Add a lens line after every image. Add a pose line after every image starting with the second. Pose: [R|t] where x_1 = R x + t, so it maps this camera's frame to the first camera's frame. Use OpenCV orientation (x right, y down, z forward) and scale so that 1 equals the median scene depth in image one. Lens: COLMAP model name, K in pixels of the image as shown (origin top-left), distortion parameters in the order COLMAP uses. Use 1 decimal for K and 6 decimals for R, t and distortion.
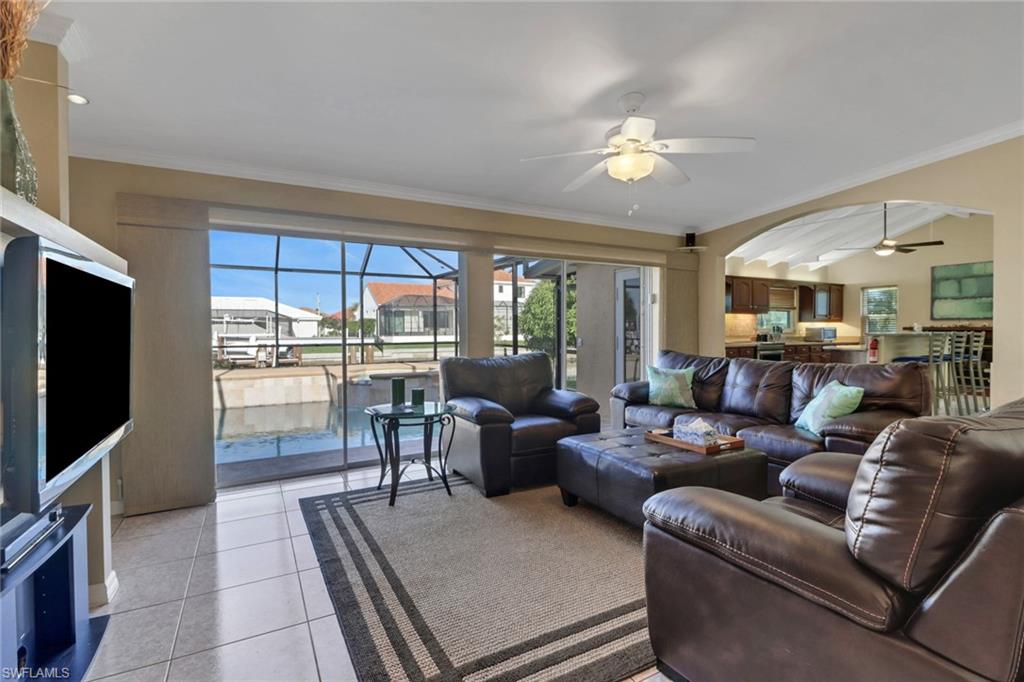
lens RADIAL K [[479.5, 0, 506.9], [0, 479.5, 336.9], [0, 0, 1]] dist [-0.000846, -0.000234]
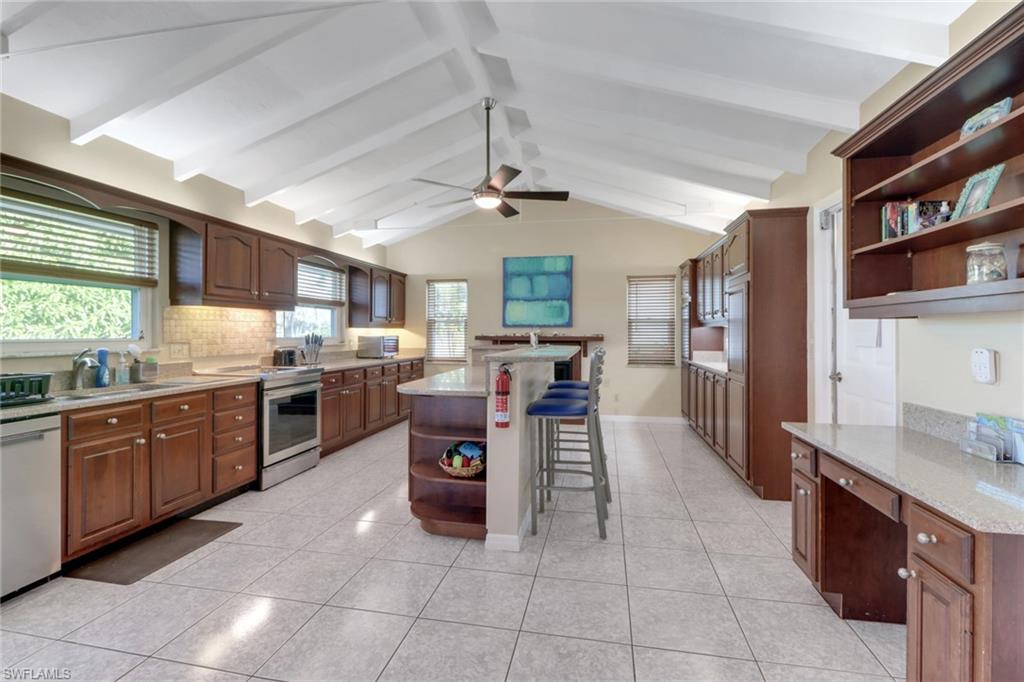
lens RADIAL K [[479.5, 0, 506.9], [0, 479.5, 336.9], [0, 0, 1]] dist [-0.000846, -0.000234]
pose [[0.648961, -0.002816, 0.760816, 0.287543], [0.008296, 0.999960, -0.003376, -0.015786], [-0.760776, 0.008503, 0.648959, 0.470101]]
